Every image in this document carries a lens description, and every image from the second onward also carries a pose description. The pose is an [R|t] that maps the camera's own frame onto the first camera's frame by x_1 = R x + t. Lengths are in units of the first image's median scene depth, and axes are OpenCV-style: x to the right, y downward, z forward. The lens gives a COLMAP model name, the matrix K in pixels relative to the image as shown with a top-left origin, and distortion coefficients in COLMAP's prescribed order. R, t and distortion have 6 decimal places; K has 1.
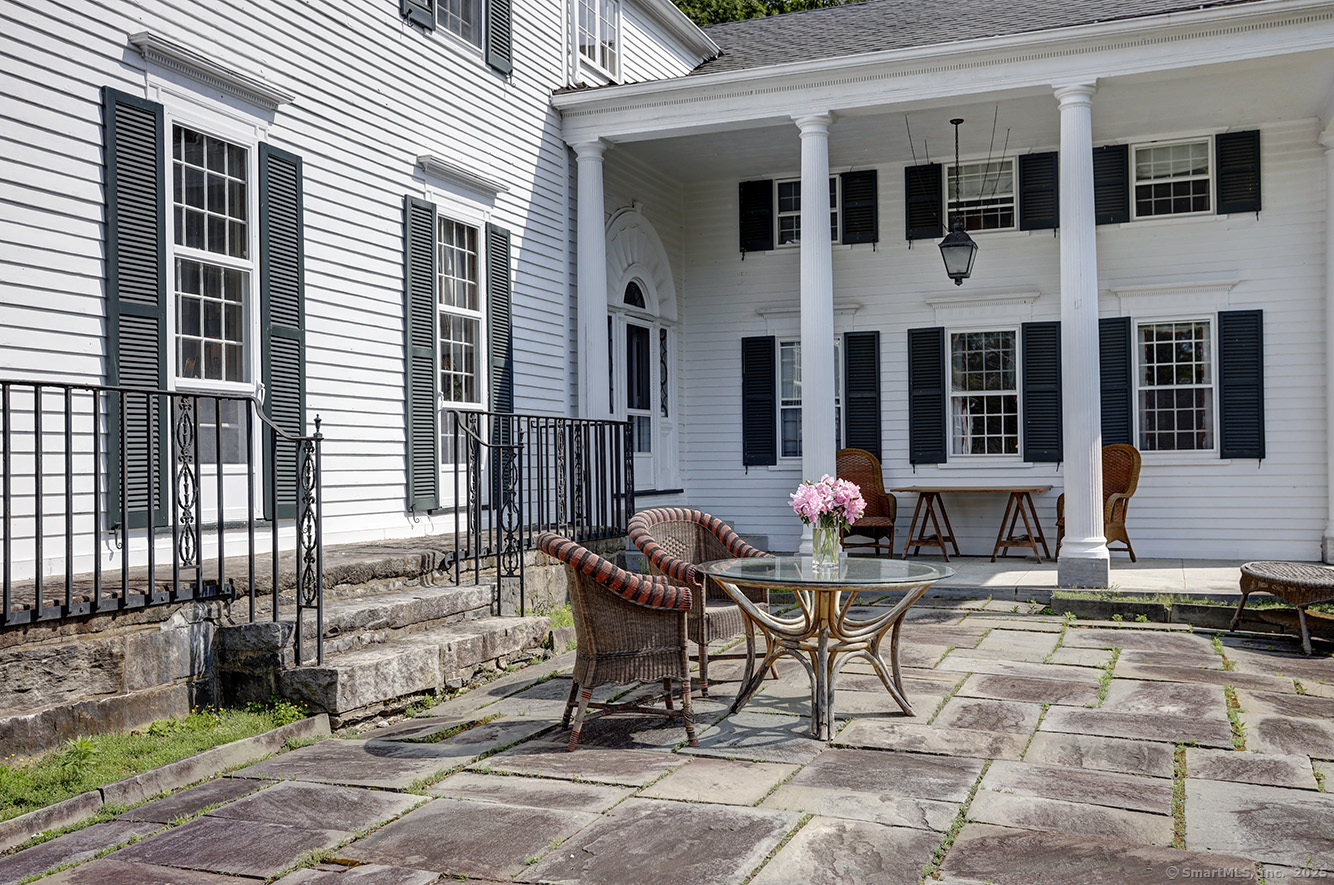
lens RADIAL K [[1248.1, 0, 665.7], [0, 1248.1, 448.6], [0, 0, 1]] dist [0.032749, 0.000000]
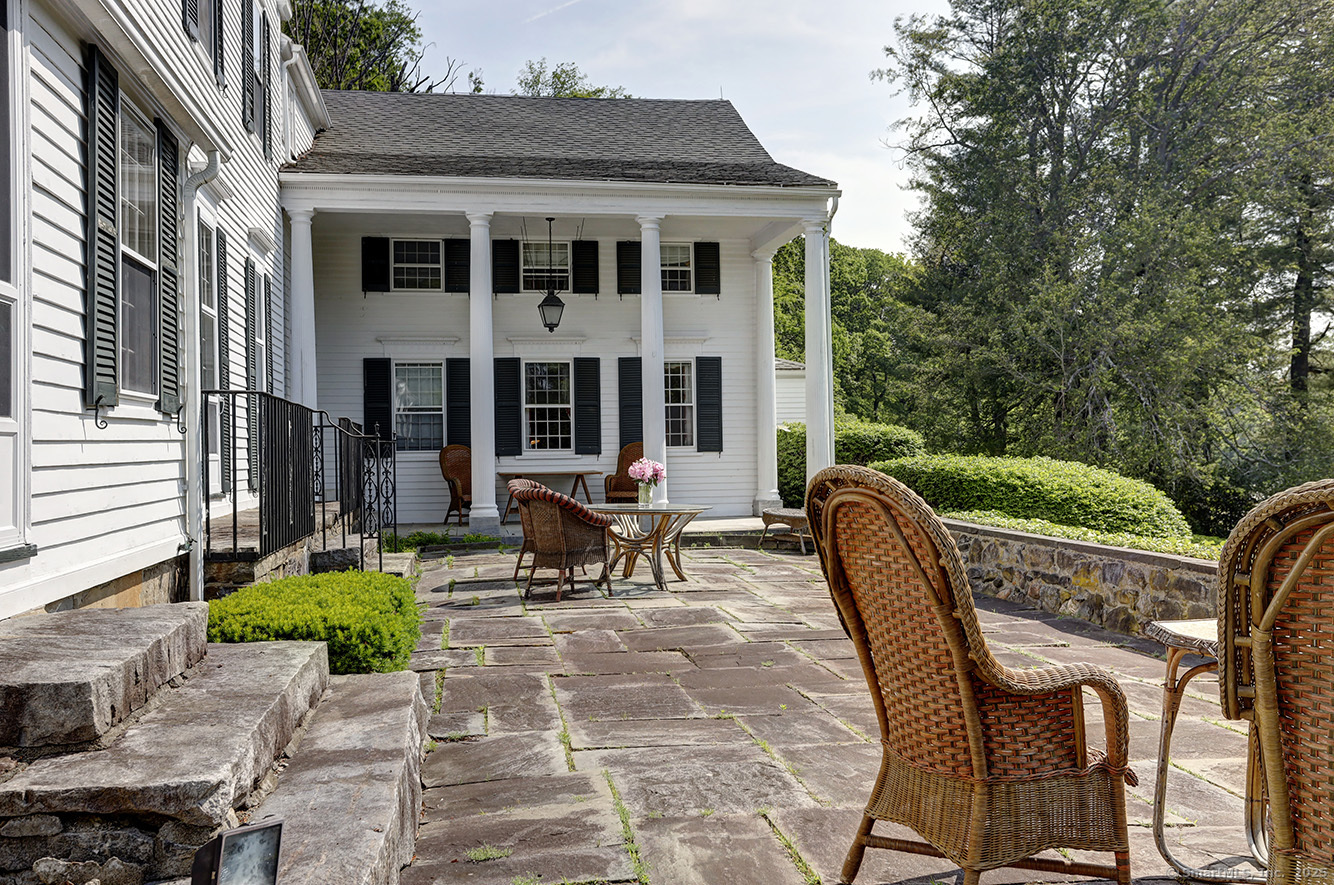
lens RADIAL K [[1248.1, 0, 667.8], [0, 1248.1, 440.6], [0, 0, 1]] dist [0.032749, 0.000000]
pose [[0.857386, 0.003627, 0.514661, -0.375437], [-0.000694, 0.999982, -0.005891, 0.003240], [-0.514673, 0.004694, 0.857374, -0.294229]]
